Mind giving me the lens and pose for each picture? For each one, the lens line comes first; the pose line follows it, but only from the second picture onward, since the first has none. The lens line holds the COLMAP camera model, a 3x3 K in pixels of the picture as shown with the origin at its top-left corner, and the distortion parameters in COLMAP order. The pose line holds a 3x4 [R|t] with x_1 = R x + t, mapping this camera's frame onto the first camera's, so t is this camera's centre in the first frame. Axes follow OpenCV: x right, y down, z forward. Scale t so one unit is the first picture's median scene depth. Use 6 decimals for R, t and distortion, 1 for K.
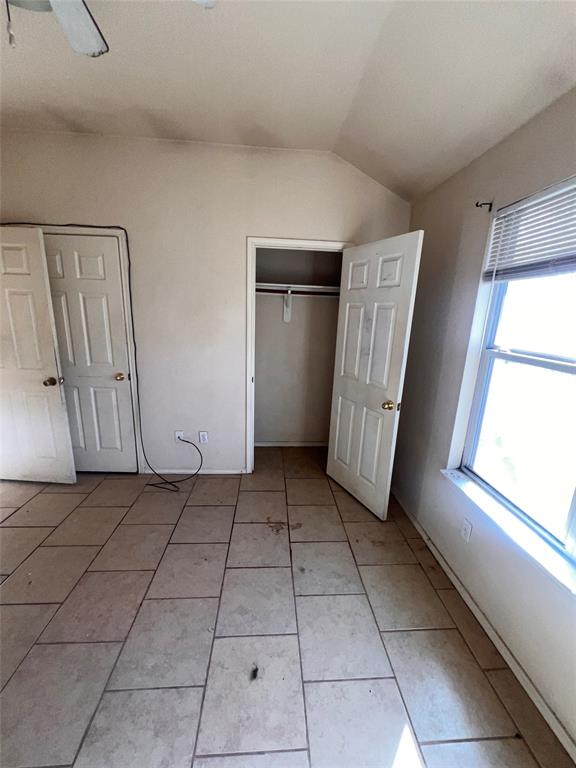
lens RADIAL K [[306.4, 0, 289.2], [0, 306.4, 383.7], [0, 0, 1]] dist [-0.000552, -0.000210]
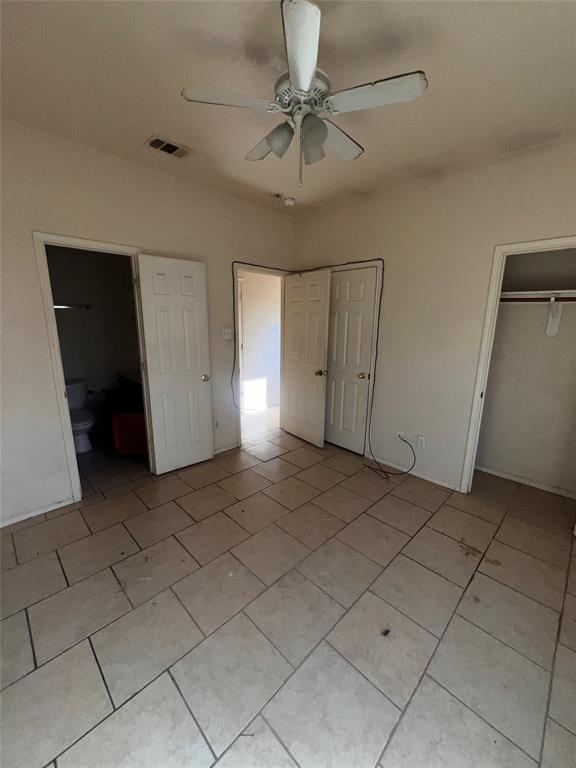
lens RADIAL K [[306.4, 0, 289.2], [0, 306.4, 383.7], [0, 0, 1]] dist [-0.000552, -0.000210]
pose [[0.659805, 0.131515, -0.739838, 0.201329], [-0.164541, 0.985958, 0.028524, 0.025645], [0.733201, 0.102913, 0.672180, -0.075066]]
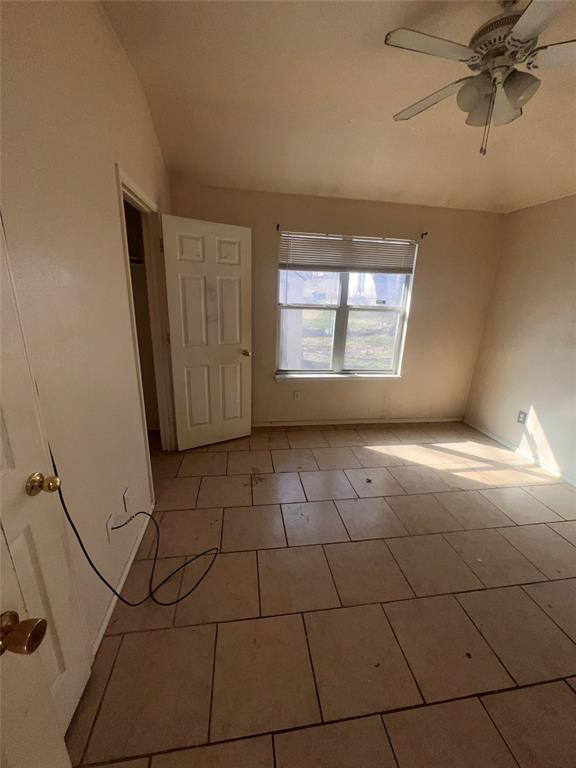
lens RADIAL K [[306.9, 0, 288.2], [0, 306.9, 384.2], [0, 0, 1]] dist [-0.000720, -0.000613]
pose [[-0.085573, -0.322821, 0.942584, -0.910391], [0.193784, 0.922594, 0.333567, -0.196264], [-0.977305, 0.211202, -0.016392, 0.748147]]
